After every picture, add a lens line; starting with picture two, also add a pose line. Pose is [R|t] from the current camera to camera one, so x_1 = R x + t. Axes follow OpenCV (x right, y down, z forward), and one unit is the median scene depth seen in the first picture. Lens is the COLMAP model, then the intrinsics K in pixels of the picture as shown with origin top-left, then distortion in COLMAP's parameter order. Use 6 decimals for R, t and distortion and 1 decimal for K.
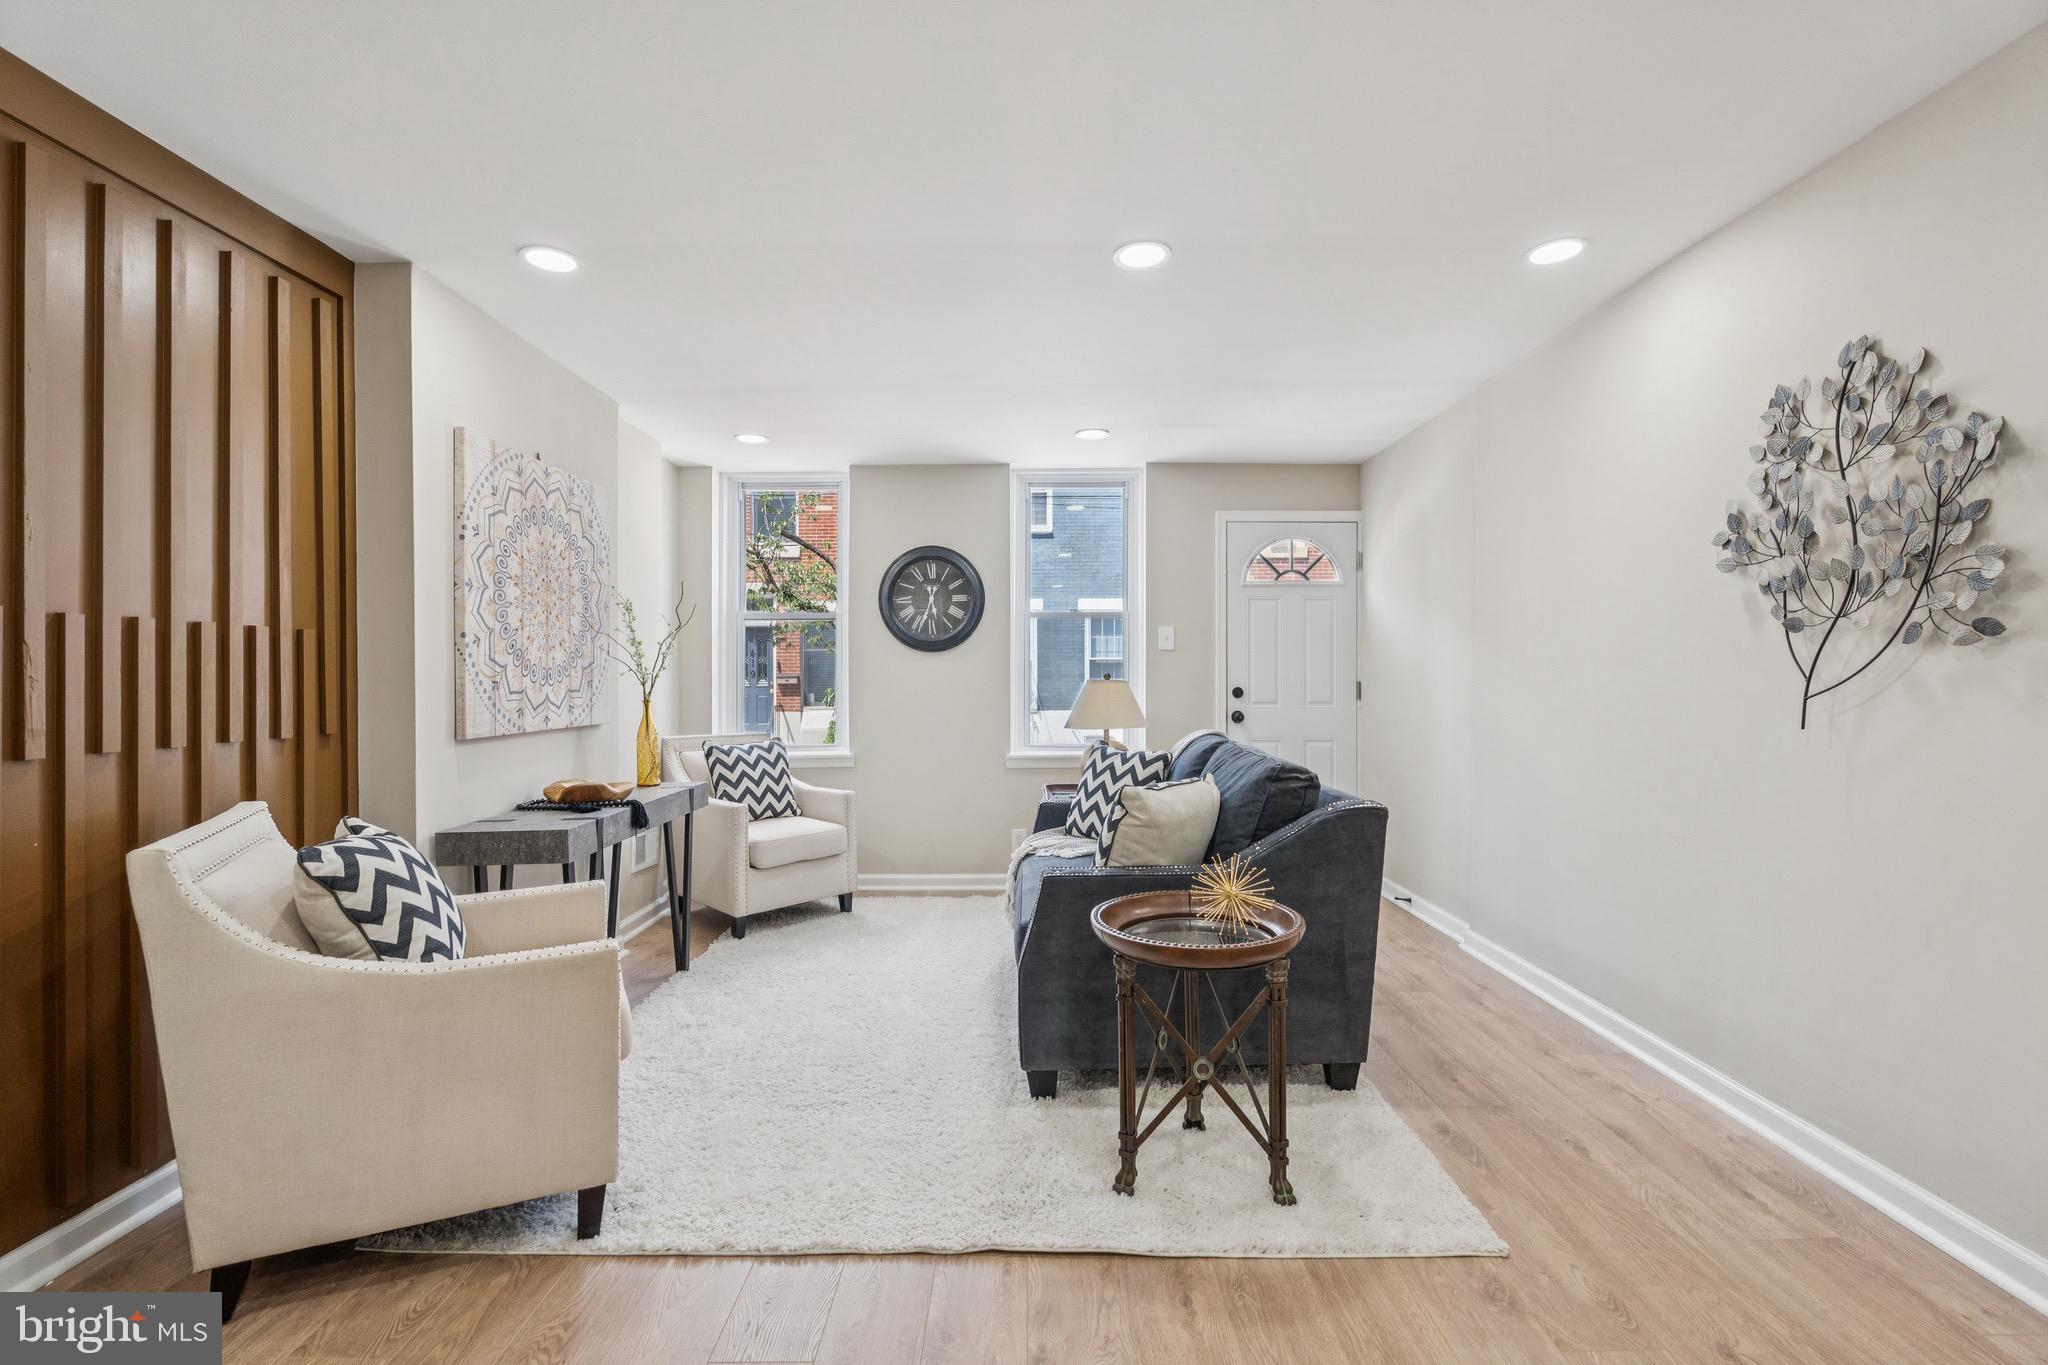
lens RADIAL K [[907.0, 0, 1010.7], [0, 907.0, 682.6], [0, 0, 1]] dist [-0.005603, 0.001476]
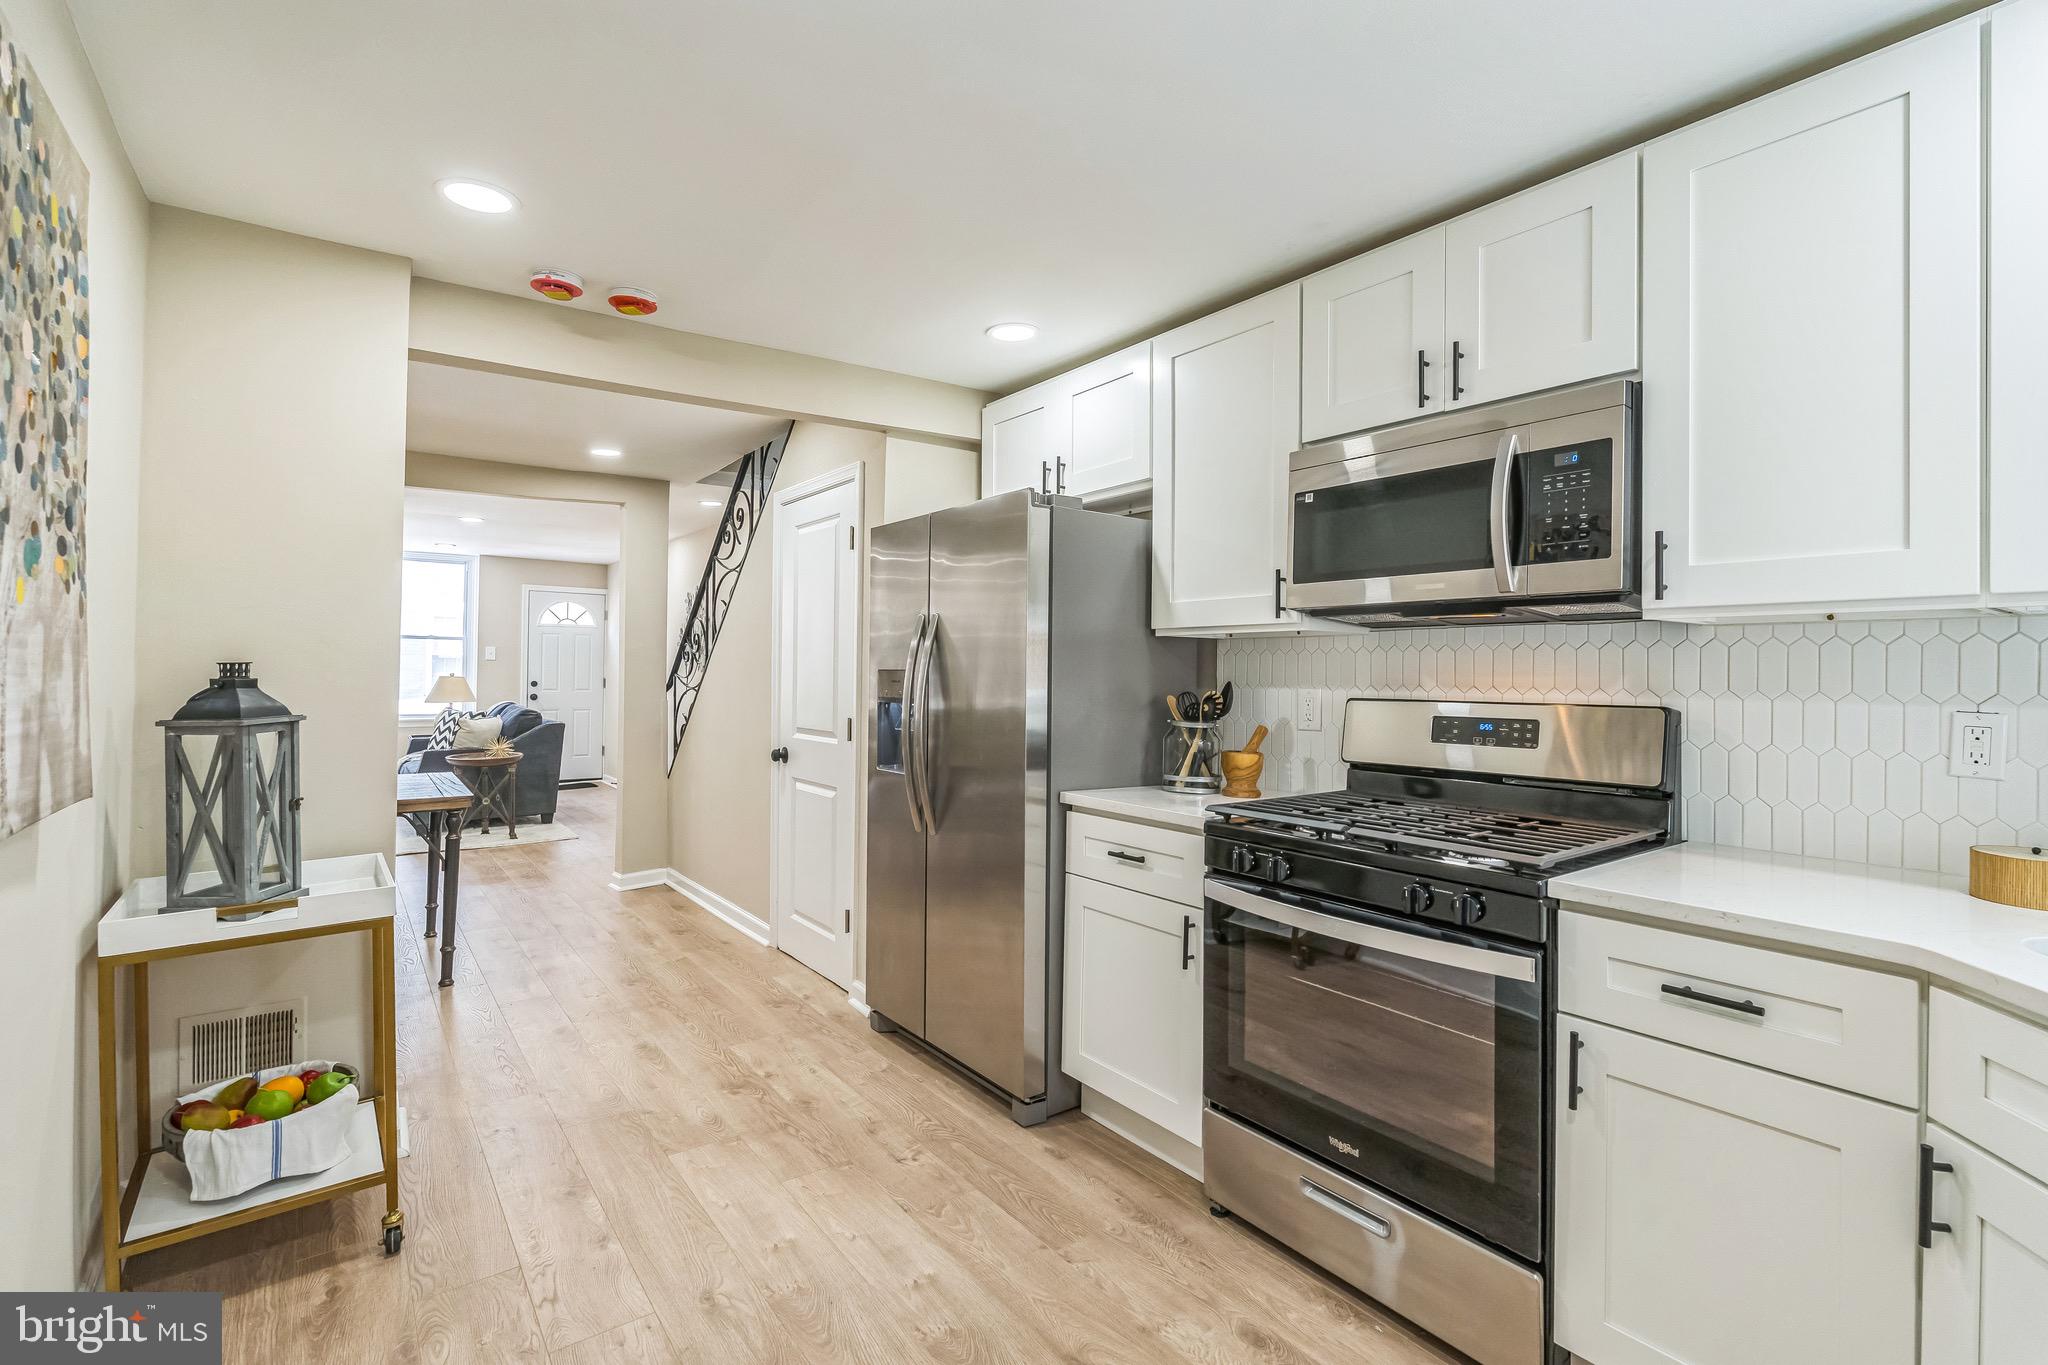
lens RADIAL K [[907.0, 0, 1007.6], [0, 907.0, 672.3], [0, 0, 1]] dist [-0.005603, 0.001476]
pose [[0.790351, 0.016792, 0.612425, -0.200234], [-0.013415, 0.999859, -0.010103, -0.012359], [-0.612508, -0.000230, 0.790465, -1.790208]]
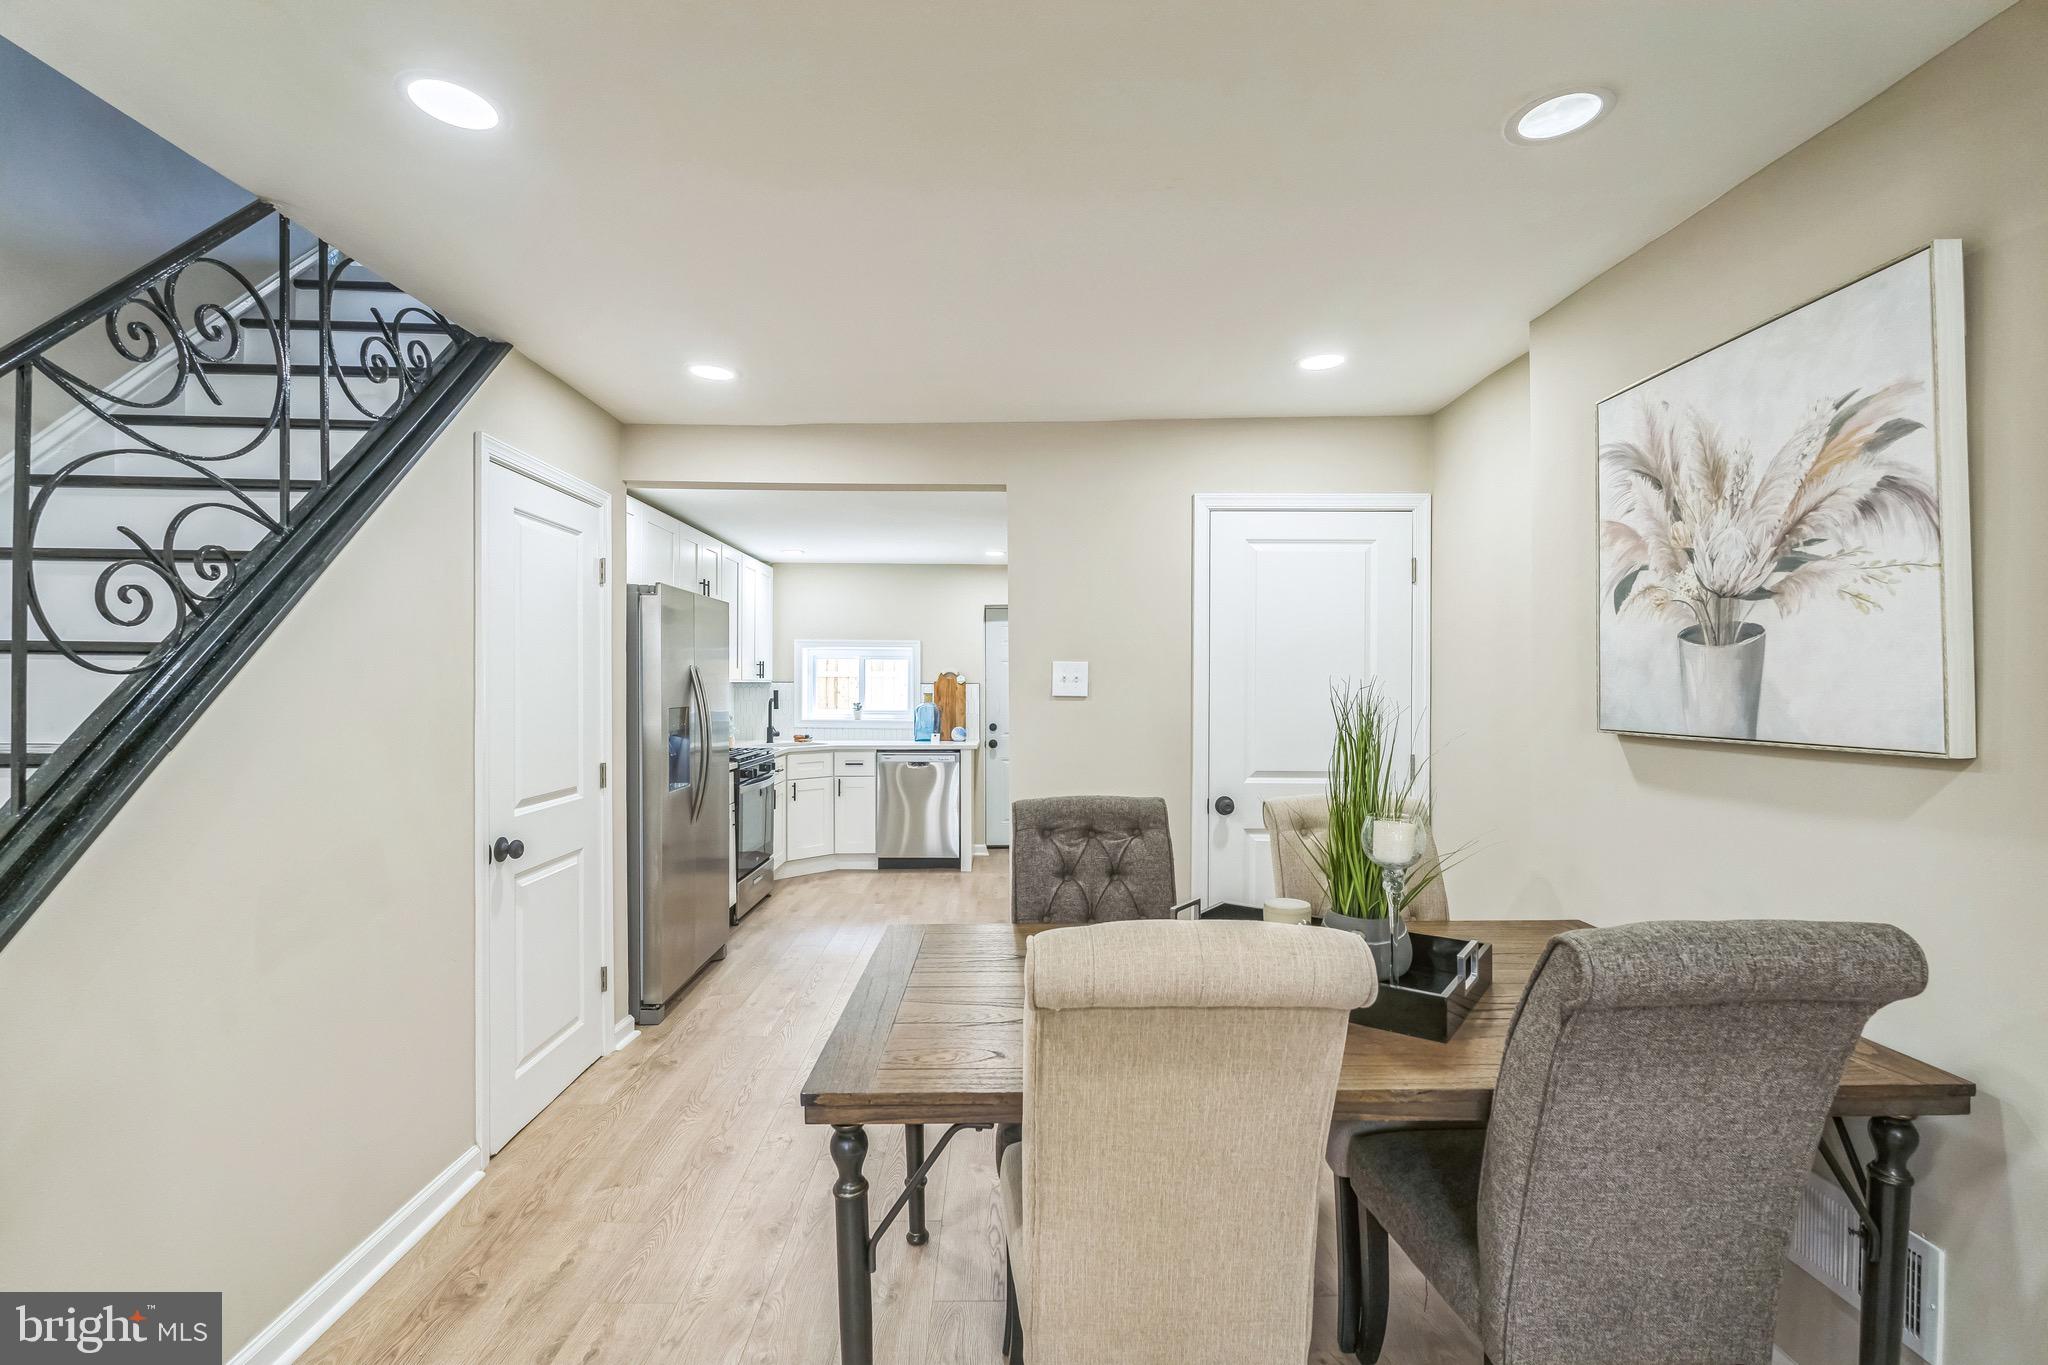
lens RADIAL K [[907.0, 0, 1017.2], [0, 907.0, 686.5], [0, 0, 1]] dist [-0.005603, 0.001476]
pose [[-0.999409, 0.006191, -0.033821, -0.109578], [0.005869, 0.999937, 0.009618, -0.060262], [0.033878, 0.009414, -0.999382, 0.296665]]
